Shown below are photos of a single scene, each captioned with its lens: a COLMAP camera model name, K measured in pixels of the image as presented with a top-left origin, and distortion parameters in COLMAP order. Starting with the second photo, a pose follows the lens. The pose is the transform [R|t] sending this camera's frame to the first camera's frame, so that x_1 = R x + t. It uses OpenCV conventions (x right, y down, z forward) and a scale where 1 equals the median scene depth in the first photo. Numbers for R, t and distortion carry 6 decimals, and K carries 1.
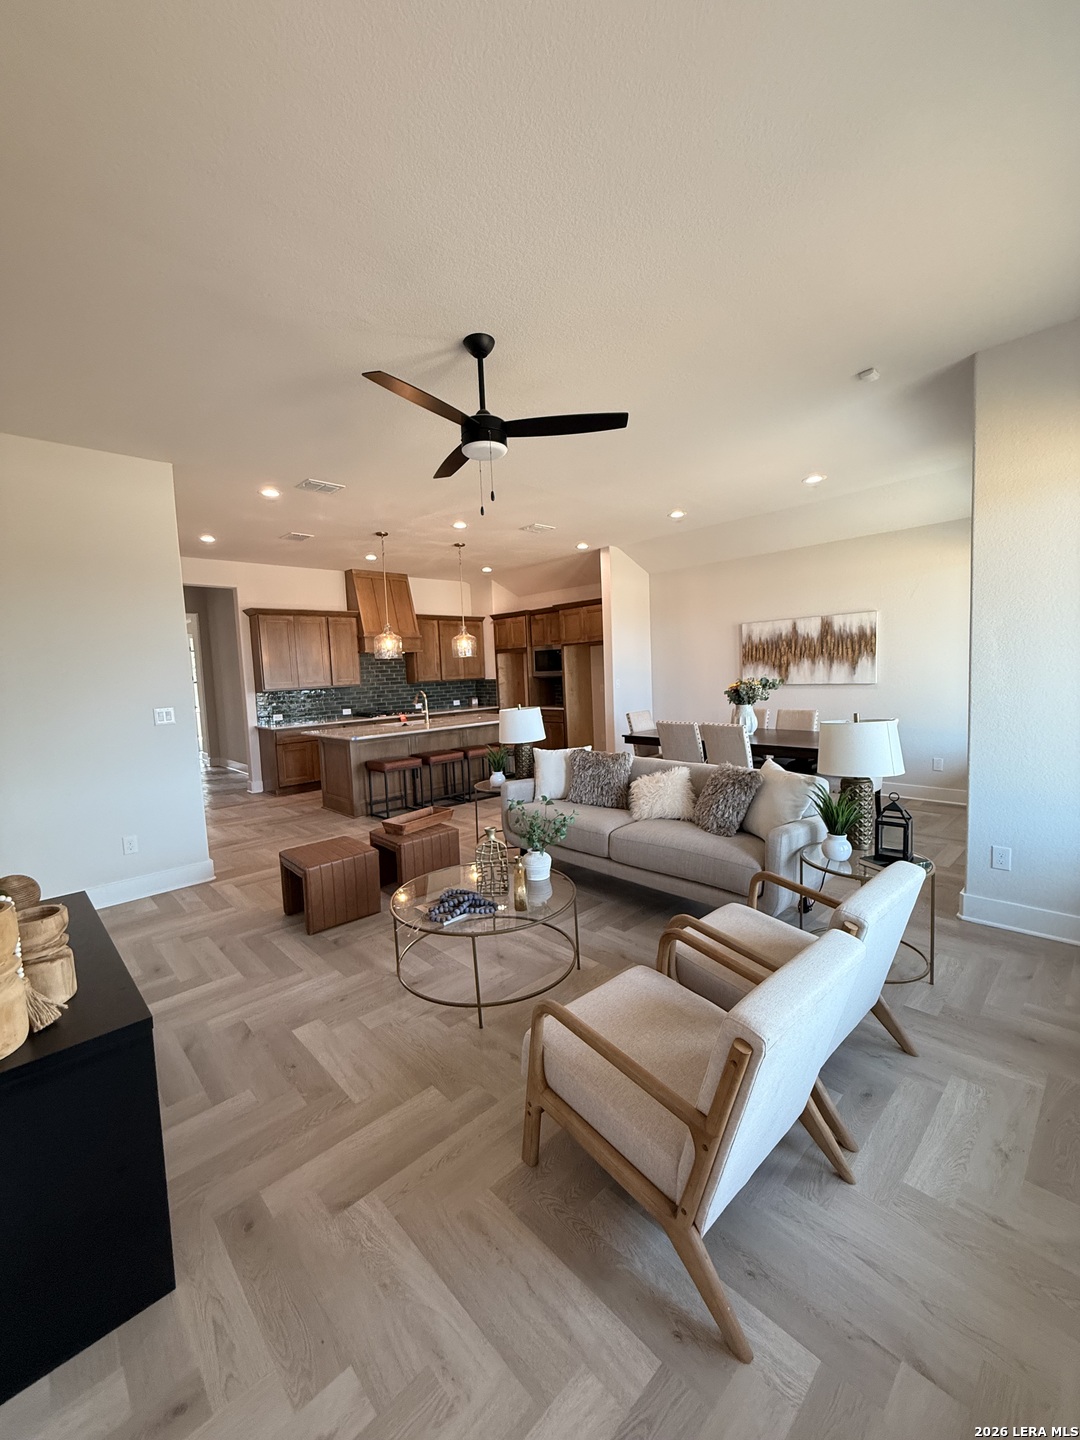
lens RADIAL K [[579.2, 0, 554.4], [0, 579.2, 722.4], [0, 0, 1]] dist [0.003363, 0.000426]
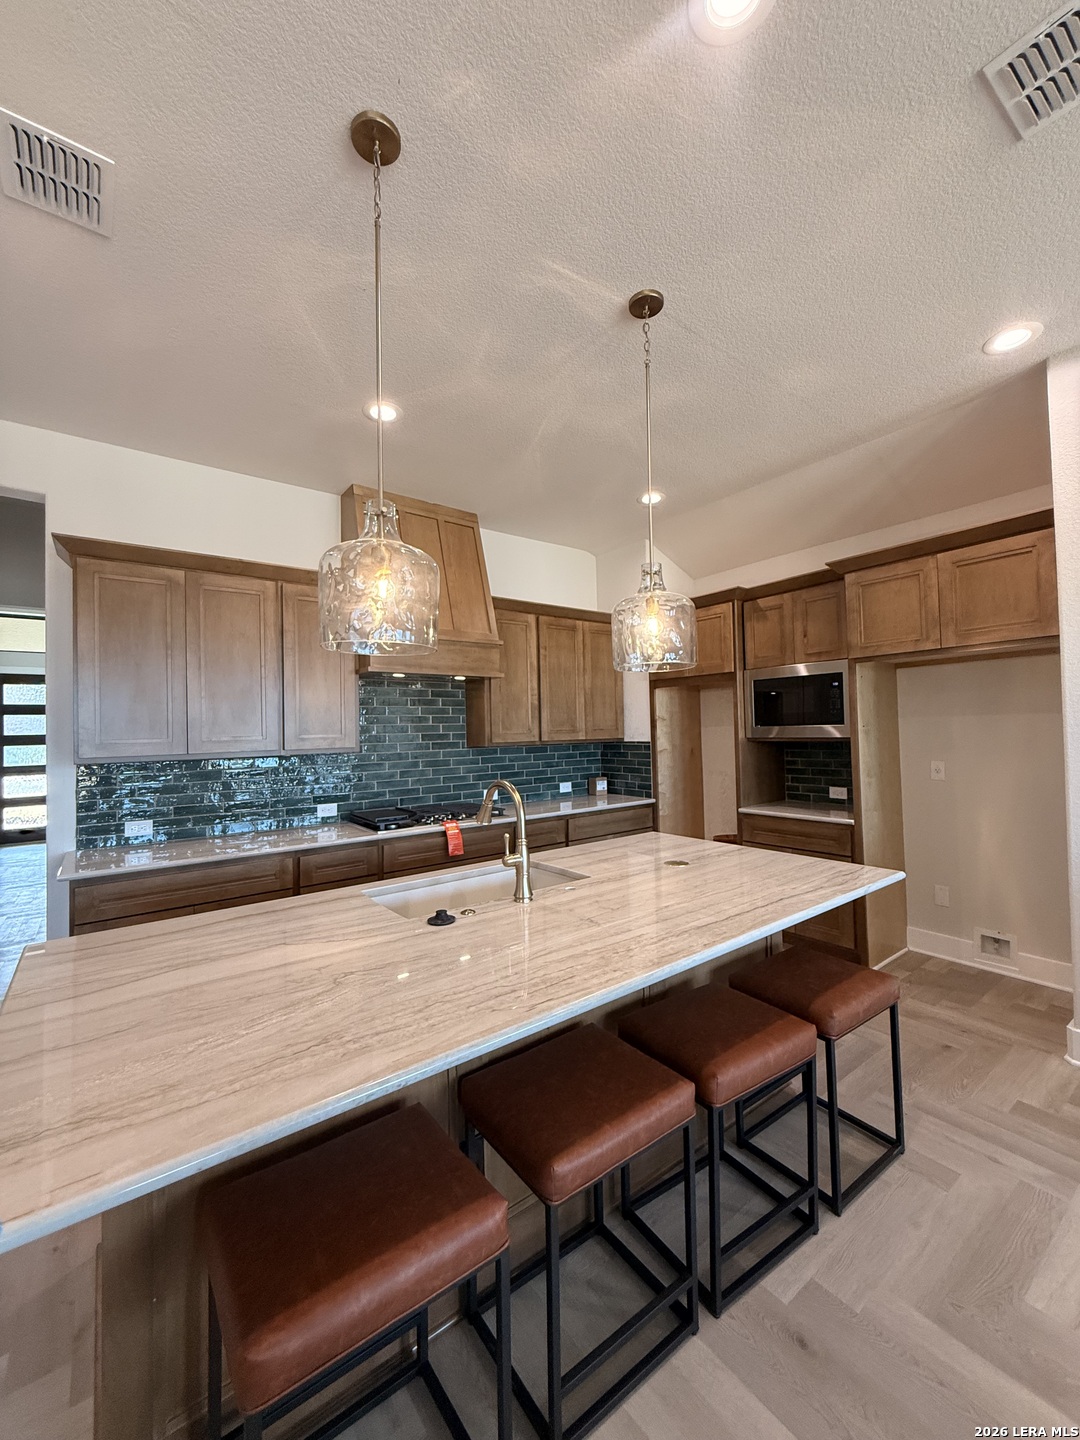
lens RADIAL K [[579.2, 0, 536.6], [0, 579.2, 716.0], [0, 0, 1]] dist [0.003363, 0.000426]
pose [[0.988785, 0.018293, -0.148221, -0.130520], [-0.034369, 0.993704, -0.106632, -0.044082], [0.145337, 0.110530, 0.983189, 0.546665]]
